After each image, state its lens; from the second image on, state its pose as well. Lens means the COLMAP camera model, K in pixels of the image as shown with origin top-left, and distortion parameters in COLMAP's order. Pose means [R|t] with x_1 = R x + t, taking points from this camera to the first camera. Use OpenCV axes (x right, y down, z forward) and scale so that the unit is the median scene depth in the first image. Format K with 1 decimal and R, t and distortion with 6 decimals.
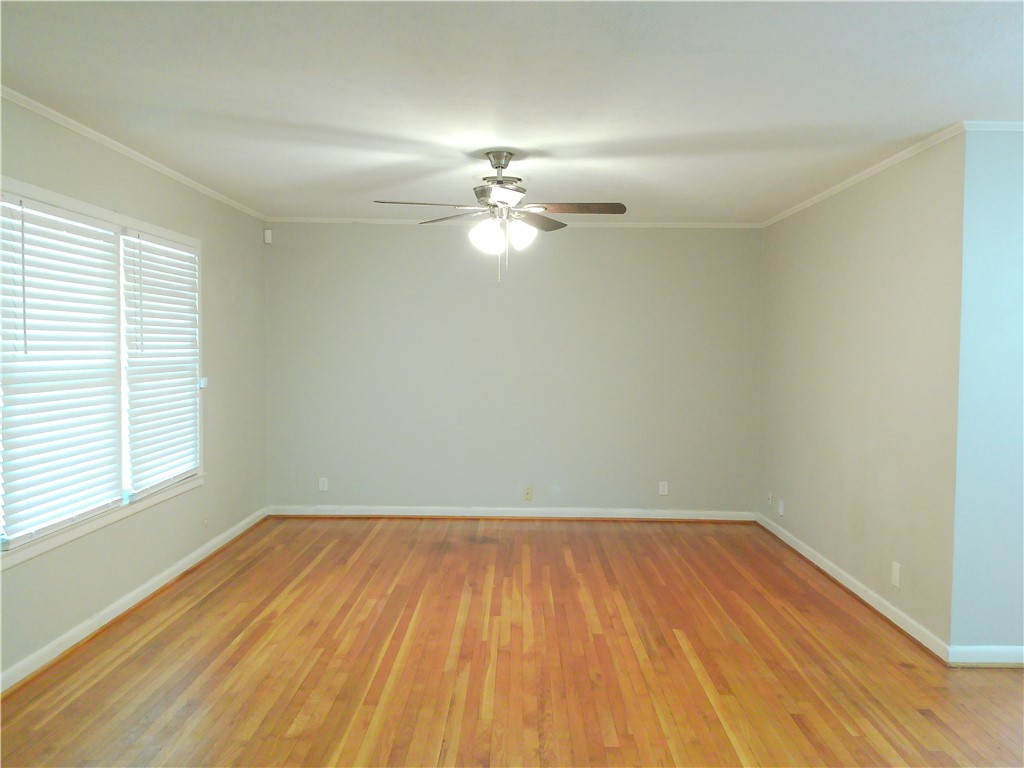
lens RADIAL K [[831.6, 0, 521.6], [0, 831.6, 386.4], [0, 0, 1]] dist [0.062083, -0.124575]
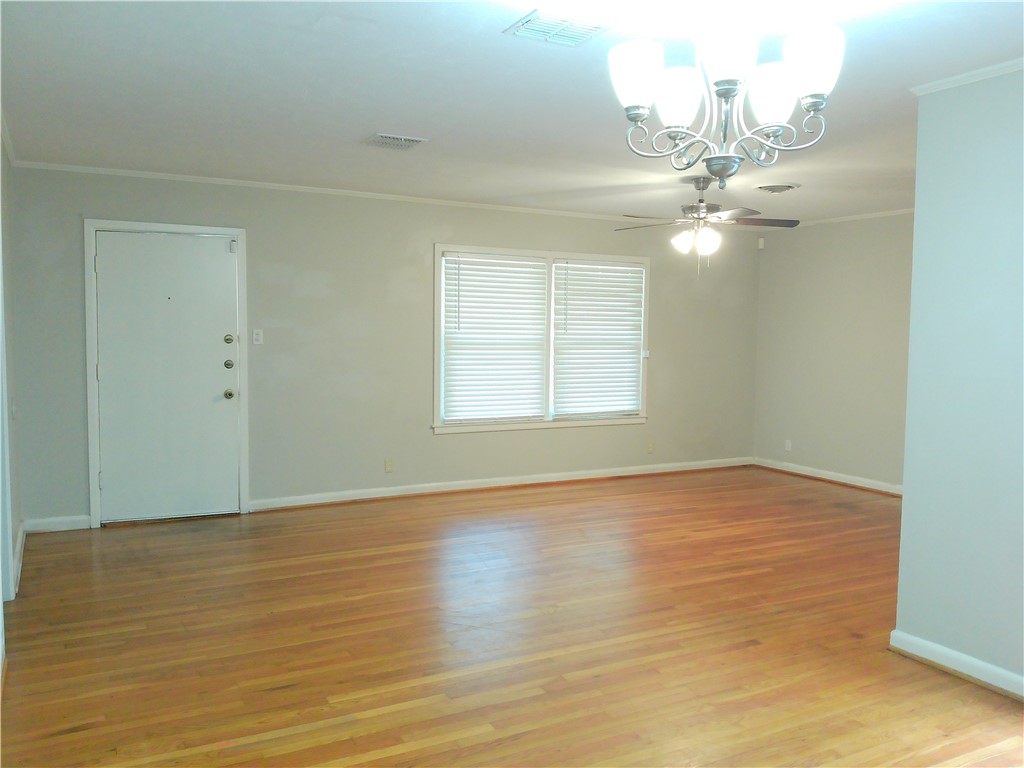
lens RADIAL K [[831.6, 0, 516.3], [0, 831.6, 388.9], [0, 0, 1]] dist [0.062083, -0.124575]
pose [[0.466098, 0.055457, -0.882994, 1.014296], [-0.048823, 0.998125, 0.036916, 0.016793], [0.883385, 0.025904, 0.467931, 0.138482]]
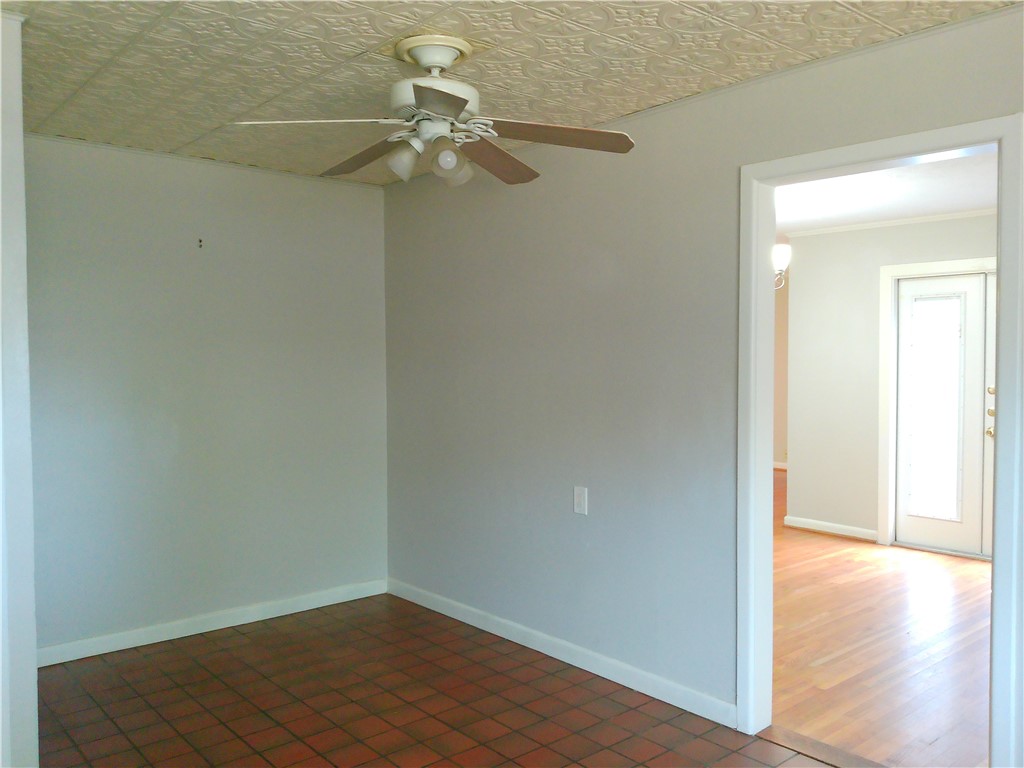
lens RADIAL K [[831.6, 0, 530.7], [0, 831.6, 379.3], [0, 0, 1]] dist [0.062083, -0.124575]
pose [[0.654094, 0.015180, -0.756261, 1.337761], [-0.028311, 0.999589, -0.004422, 0.035256], [0.755884, 0.024303, 0.654255, -0.532482]]
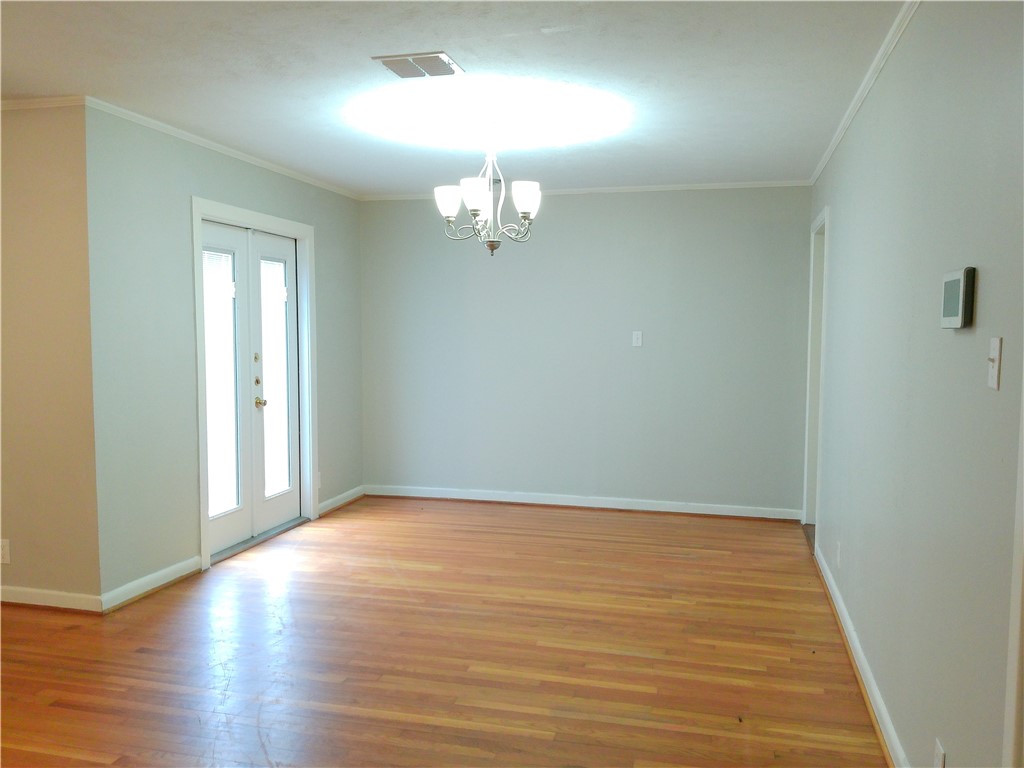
lens RADIAL K [[831.6, 0, 509.1], [0, 831.6, 388.1], [0, 0, 1]] dist [0.062083, -0.124575]
pose [[0.275392, -0.085872, 0.957489, -0.309676], [0.050272, 0.995926, 0.074860, -0.004729], [-0.960017, 0.027519, 0.278587, 0.182728]]
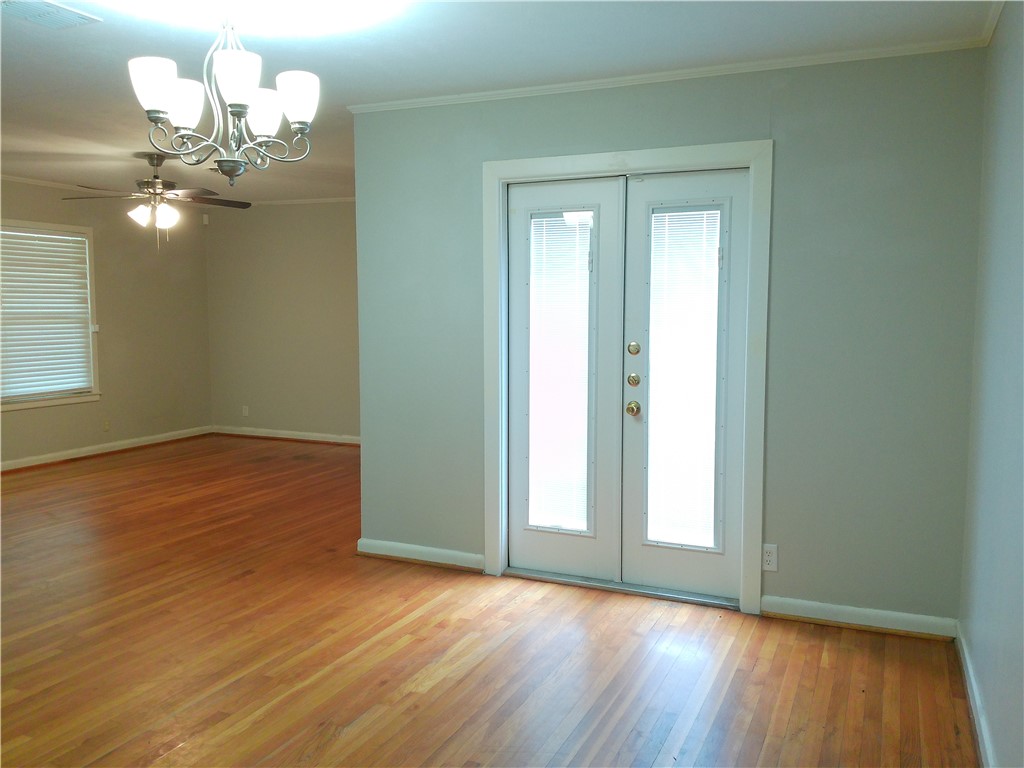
lens RADIAL K [[831.6, 0, 518.0], [0, 831.6, 392.5], [0, 0, 1]] dist [0.062083, -0.124575]
pose [[0.909990, 0.031884, -0.413402, 1.078523], [-0.012061, 0.998653, 0.050473, 0.029422], [0.414454, -0.040944, 0.909149, -0.001957]]
